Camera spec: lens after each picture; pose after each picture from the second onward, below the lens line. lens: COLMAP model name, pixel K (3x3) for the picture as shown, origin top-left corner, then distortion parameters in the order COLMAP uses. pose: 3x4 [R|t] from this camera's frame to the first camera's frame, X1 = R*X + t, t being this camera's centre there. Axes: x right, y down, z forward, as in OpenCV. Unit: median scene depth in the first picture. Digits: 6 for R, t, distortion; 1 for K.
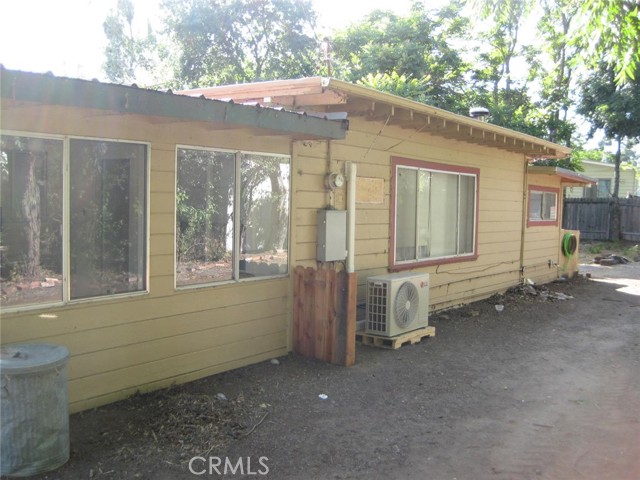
lens RADIAL K [[667.5, 0, 322.7], [0, 667.5, 232.7], [0, 0, 1]] dist [-0.164555, 0.229236]
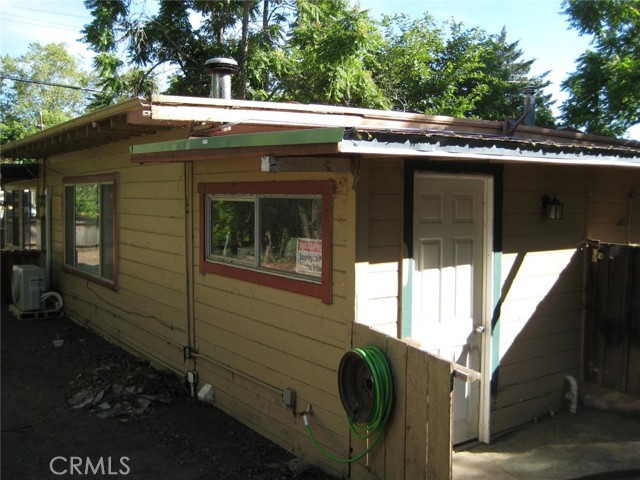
lens RADIAL K [[667.5, 0, 322.7], [0, 667.5, 232.7], [0, 0, 1]] dist [-0.164555, 0.229236]
pose [[-0.320628, 0.030572, -0.946712, 0.760416], [-0.056602, 0.997074, 0.051368, -0.069065], [0.945513, 0.070056, -0.317959, 1.274564]]
